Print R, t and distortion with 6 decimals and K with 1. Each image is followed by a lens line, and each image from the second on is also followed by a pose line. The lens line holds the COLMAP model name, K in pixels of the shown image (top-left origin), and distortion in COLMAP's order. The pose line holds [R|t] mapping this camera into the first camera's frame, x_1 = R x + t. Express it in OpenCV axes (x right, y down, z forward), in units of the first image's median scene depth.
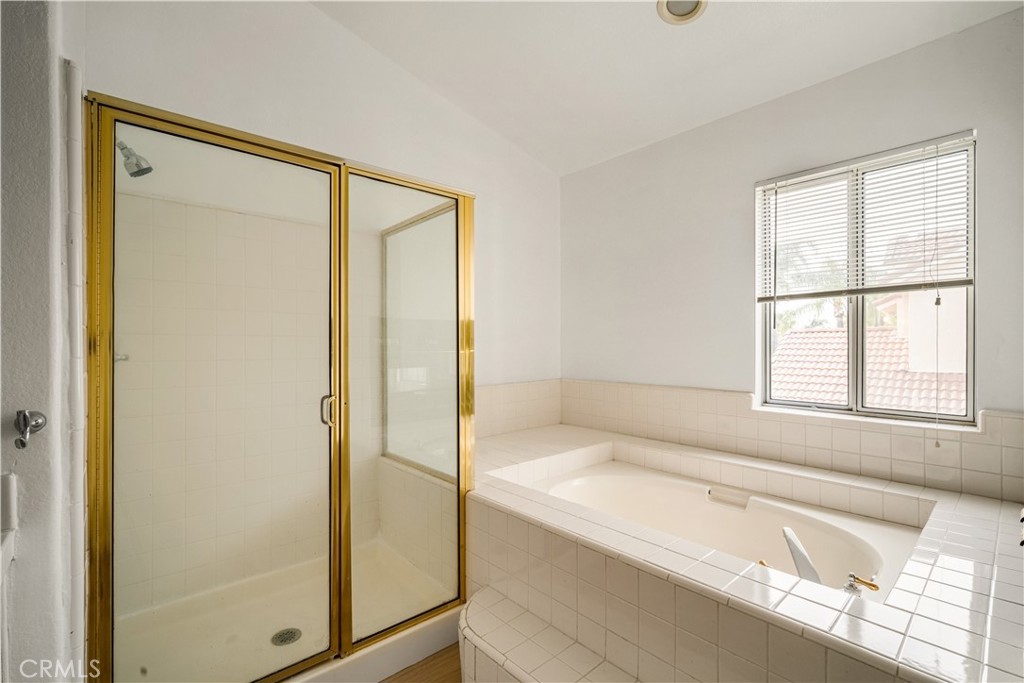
lens RADIAL K [[451.2, 0, 513.2], [0, 451.2, 347.1], [0, 0, 1]] dist [-0.016174, 0.000014]
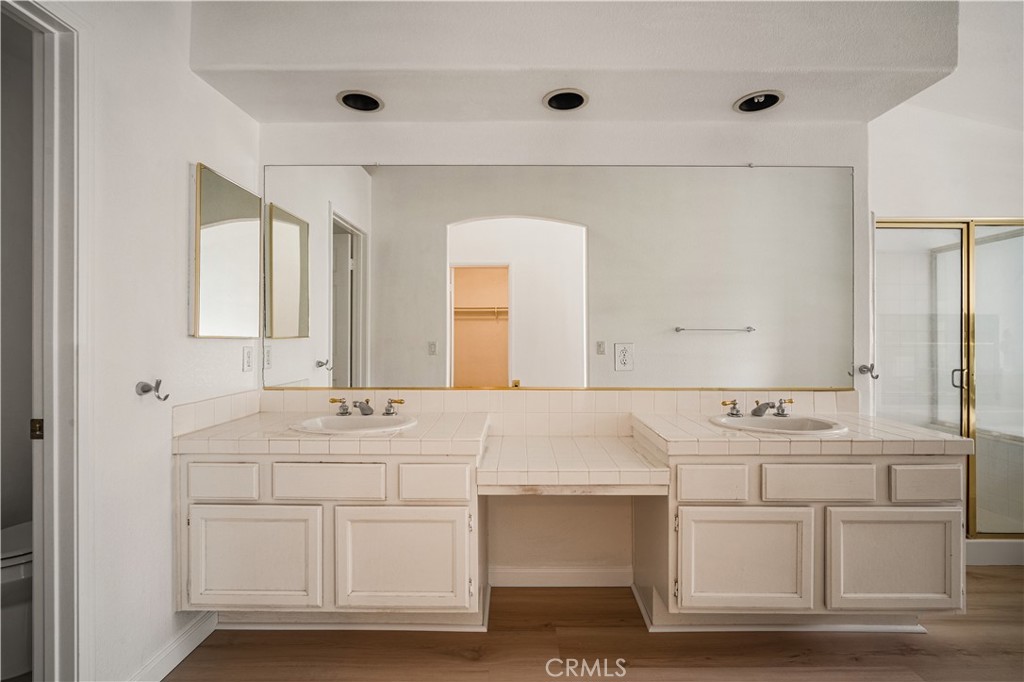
lens RADIAL K [[455.0, 0, 513.4], [0, 455.0, 337.9], [0, 0, 1]] dist [-0.013035, 0.000334]
pose [[0.745393, 0.002171, -0.666621, -0.373385], [-0.003077, 0.999995, -0.000184, 0.001506], [0.666618, 0.002188, 0.745397, -0.867400]]
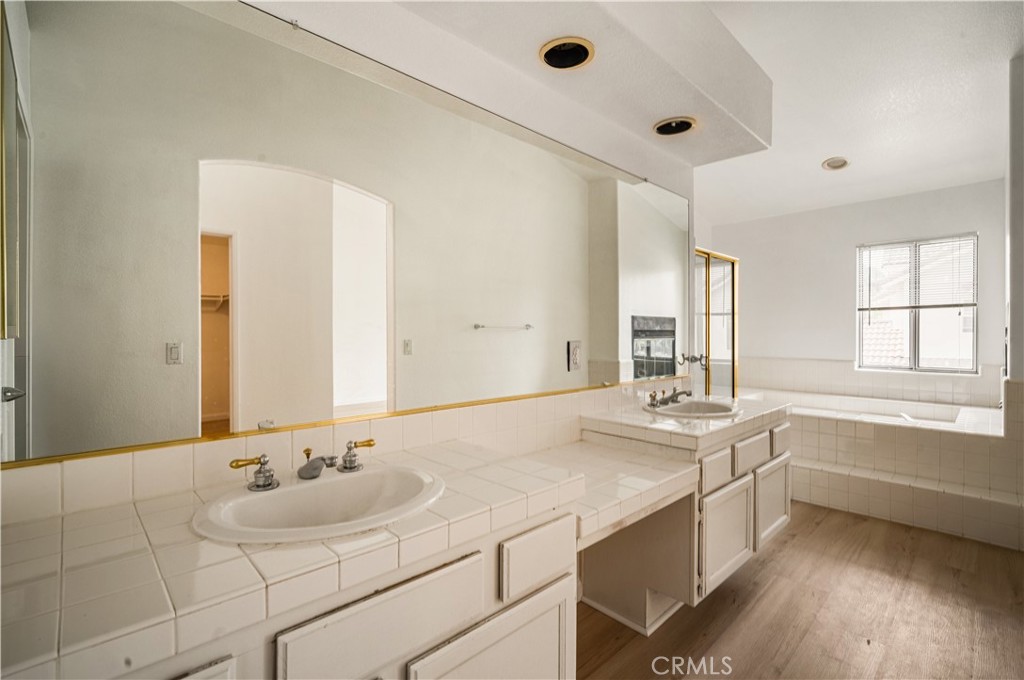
lens RADIAL K [[455.0, 0, 513.4], [0, 455.0, 336.9], [0, 0, 1]] dist [-0.013035, 0.000334]
pose [[0.999340, 0.000144, 0.036321, -1.038046], [-0.000118, 1.000000, -0.000711, 0.005353], [-0.036321, 0.000707, 0.999340, -0.880259]]
